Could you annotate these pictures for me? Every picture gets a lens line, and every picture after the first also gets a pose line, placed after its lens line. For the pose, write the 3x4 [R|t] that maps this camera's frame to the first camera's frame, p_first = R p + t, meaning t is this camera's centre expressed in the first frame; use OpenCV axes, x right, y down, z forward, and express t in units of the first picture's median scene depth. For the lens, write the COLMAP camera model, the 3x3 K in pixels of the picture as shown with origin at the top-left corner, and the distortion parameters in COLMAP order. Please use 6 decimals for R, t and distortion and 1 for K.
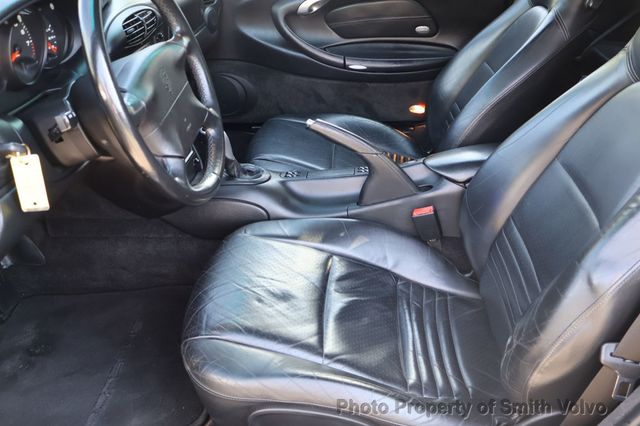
lens RADIAL K [[607.9, 0, 320.3], [0, 607.9, 213.8], [0, 0, 1]] dist [0.016719, 0.000000]
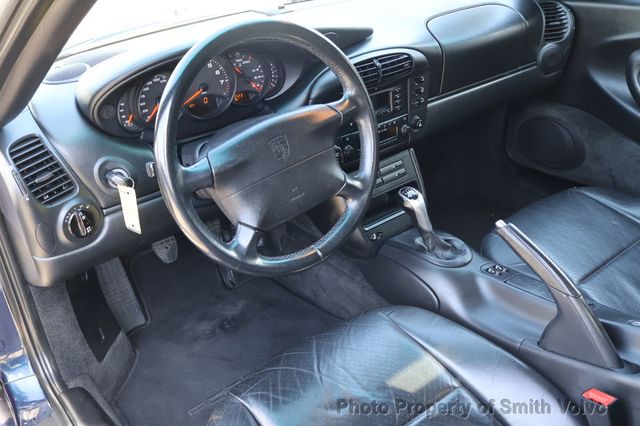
lens RADIAL K [[607.9, 0, 321.5], [0, 607.9, 212.1], [0, 0, 1]] dist [0.016719, 0.000000]
pose [[0.677390, 0.336582, -0.654107, 0.328438], [-0.310110, 0.936971, 0.160987, -0.211598], [0.667064, 0.093794, 0.739072, 0.232261]]
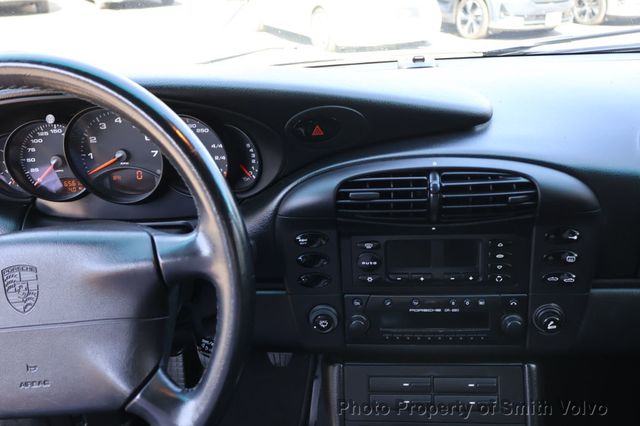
lens RADIAL K [[607.9, 0, 320.2], [0, 607.9, 213.5], [0, 0, 1]] dist [0.016719, 0.000000]
pose [[-0.039846, 0.391153, -0.919463, 0.141524], [-0.406231, 0.834372, 0.372559, -0.408250], [0.912901, 0.388360, 0.125652, 0.806686]]
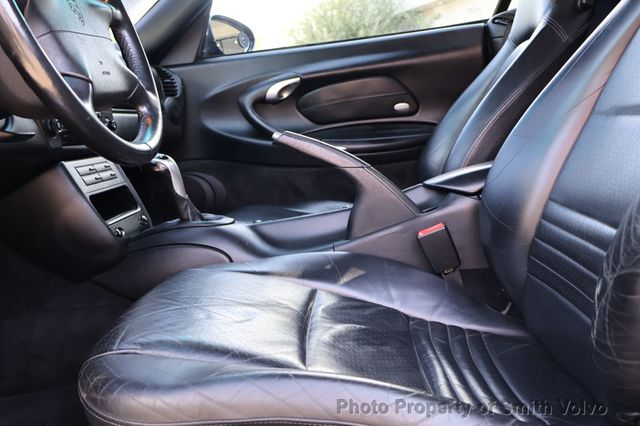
lens RADIAL K [[607.9, 0, 319.5], [0, 607.9, 214.7], [0, 0, 1]] dist [0.016719, 0.000000]
pose [[0.996907, -0.074669, 0.024526, 0.010984], [0.078574, 0.939959, -0.332121, 0.211114], [0.001745, 0.333020, 0.942918, 0.254651]]
